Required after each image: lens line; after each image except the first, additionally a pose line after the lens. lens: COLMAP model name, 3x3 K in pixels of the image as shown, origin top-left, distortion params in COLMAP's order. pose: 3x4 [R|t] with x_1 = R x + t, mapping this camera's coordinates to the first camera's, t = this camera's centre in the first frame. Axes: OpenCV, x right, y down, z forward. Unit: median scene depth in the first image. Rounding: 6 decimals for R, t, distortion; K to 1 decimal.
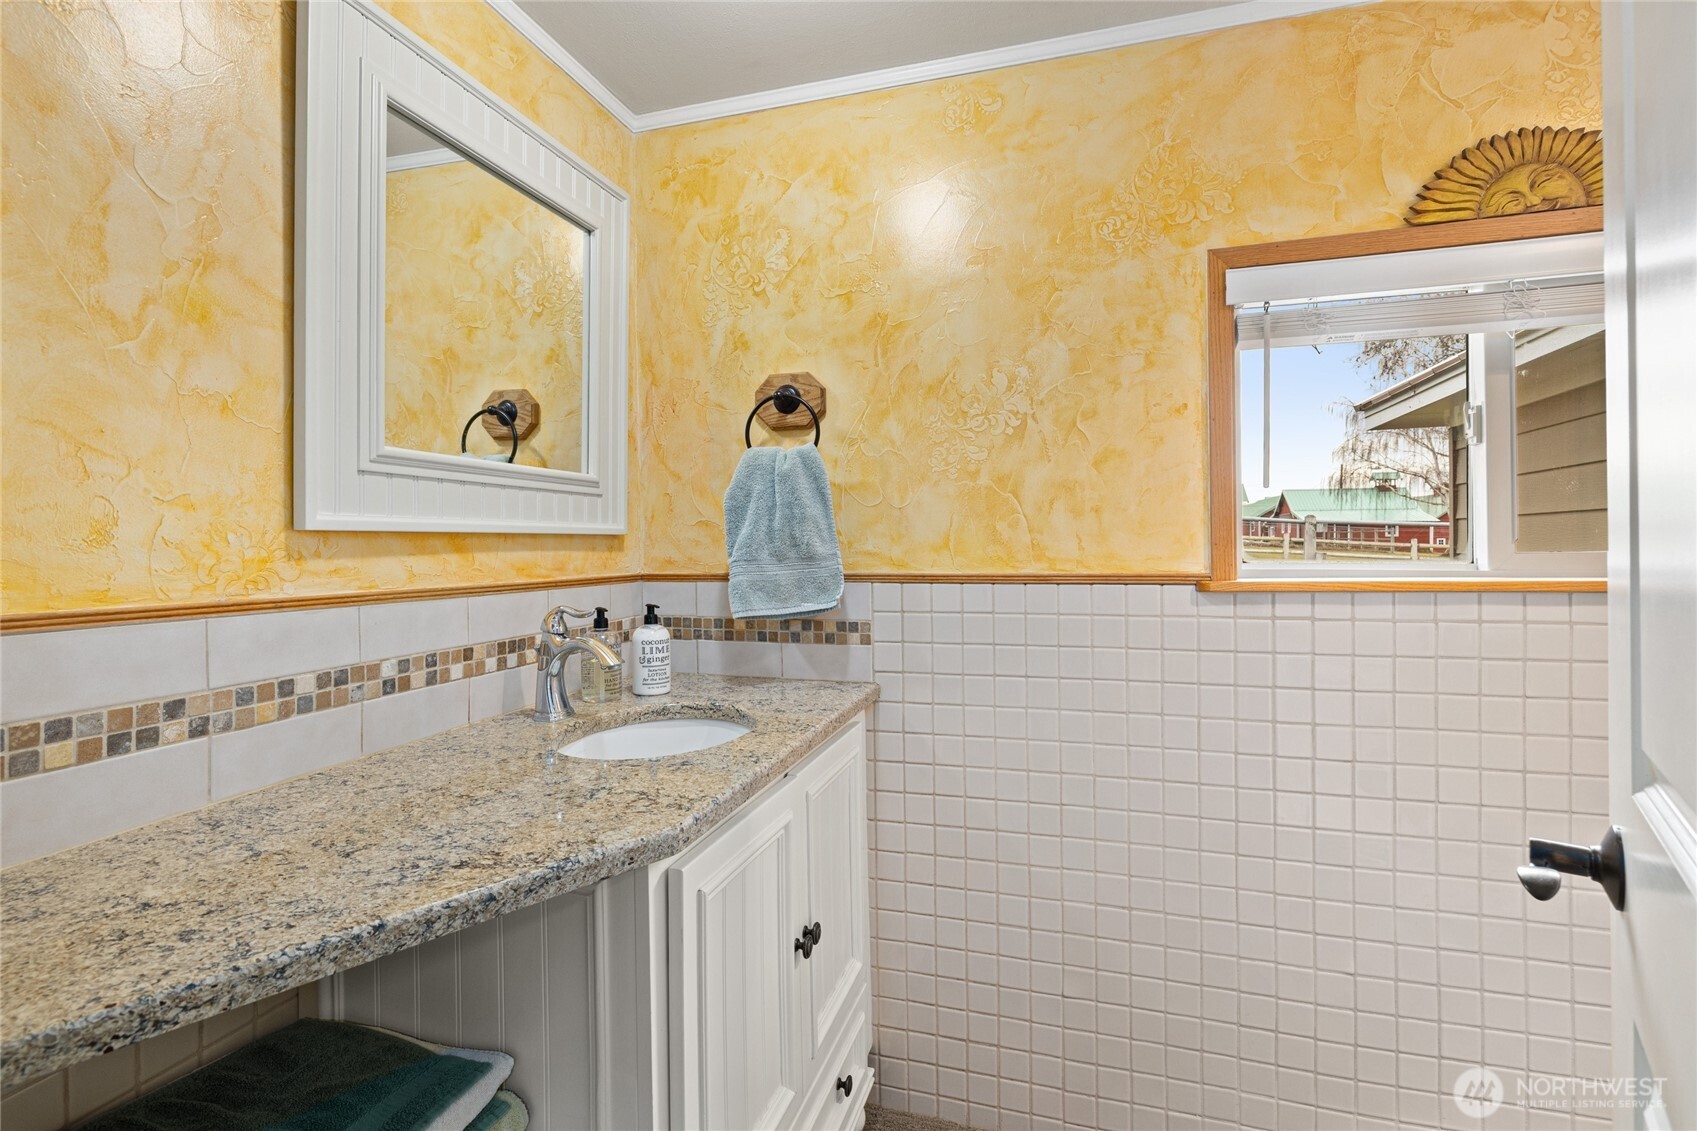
lens RADIAL K [[779.6, 0, 850.5], [0, 779.6, 553.2], [0, 0, 1]] dist [-0.000022, -0.000002]
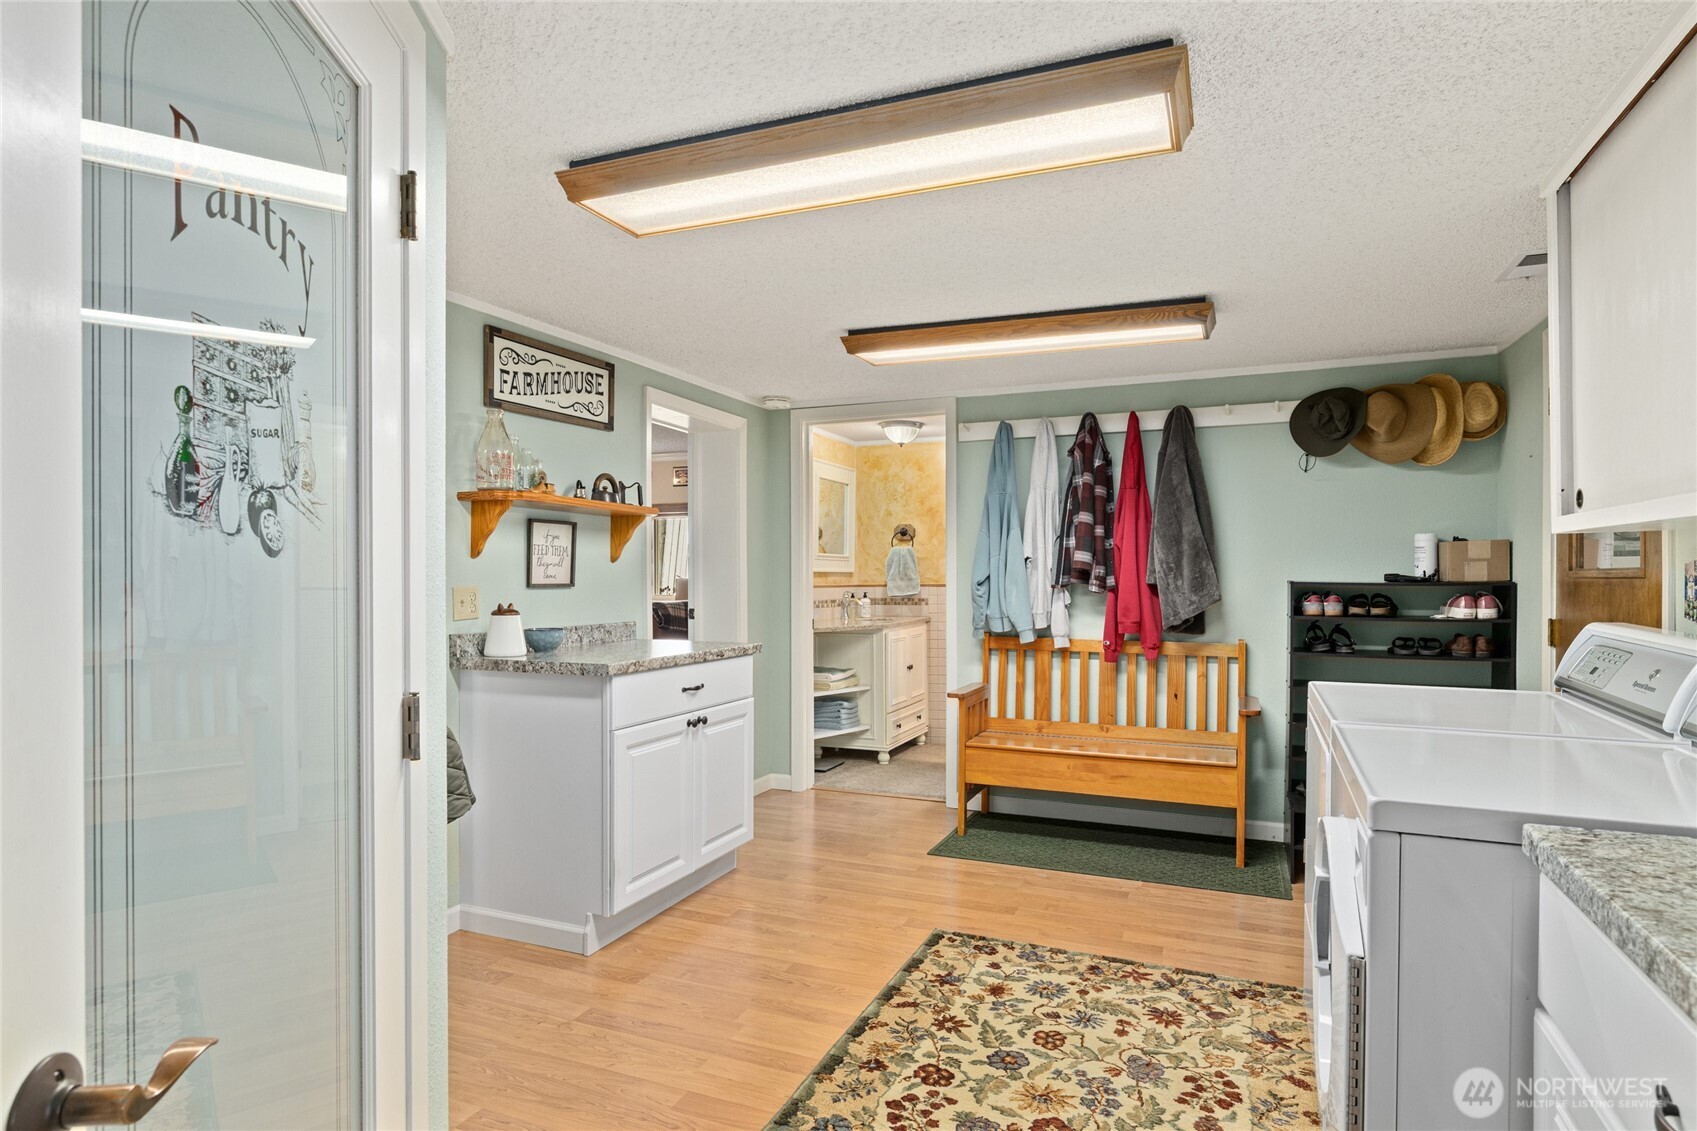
lens RADIAL K [[916.0, 0, 856.8], [0, 916.0, 550.7], [0, 0, 1]] dist [0.003350, 0.000146]
pose [[0.995022, 0.002271, -0.099629, 0.110988], [-0.005155, 0.999575, -0.028703, -0.003213], [0.099521, 0.029073, 0.994611, -2.941128]]
